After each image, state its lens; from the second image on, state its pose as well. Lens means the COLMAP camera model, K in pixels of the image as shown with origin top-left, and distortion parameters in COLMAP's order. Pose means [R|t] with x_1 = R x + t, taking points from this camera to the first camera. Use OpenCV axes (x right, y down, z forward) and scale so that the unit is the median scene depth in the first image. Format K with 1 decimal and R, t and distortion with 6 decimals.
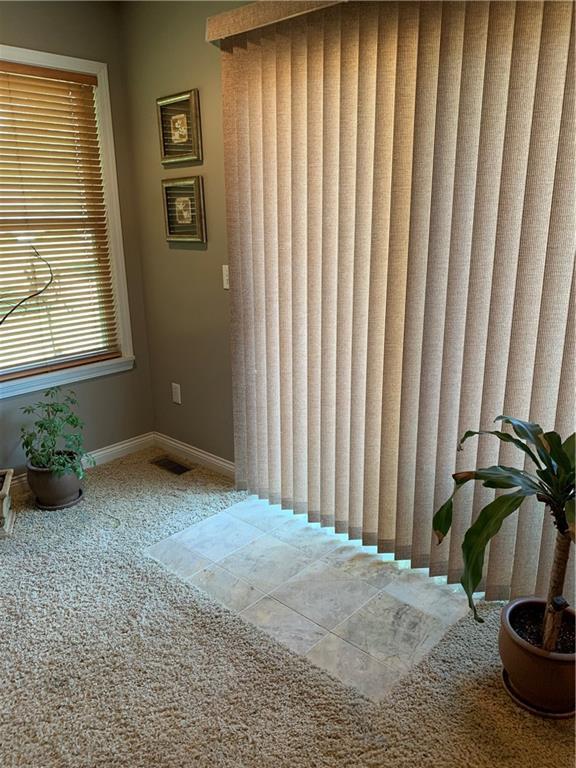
lens RADIAL K [[601.5, 0, 288.6], [0, 601.5, 383.4], [0, 0, 1]] dist [0.034411, -0.031457]
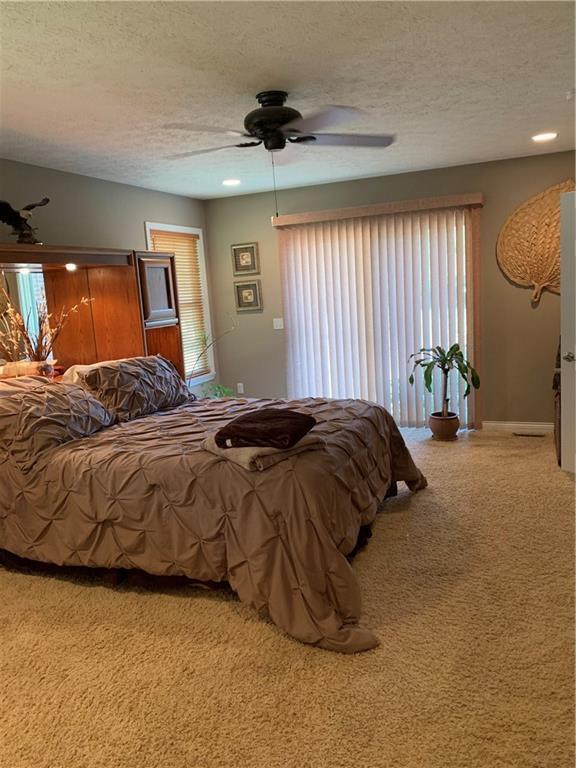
lens RADIAL K [[601.5, 0, 287.5], [0, 601.5, 384.8], [0, 0, 1]] dist [0.034411, -0.031457]
pose [[0.933972, -0.092463, 0.345176, -0.799632], [0.139358, 0.983708, -0.113565, 0.274291], [-0.329052, 0.154170, 0.931642, -0.946237]]
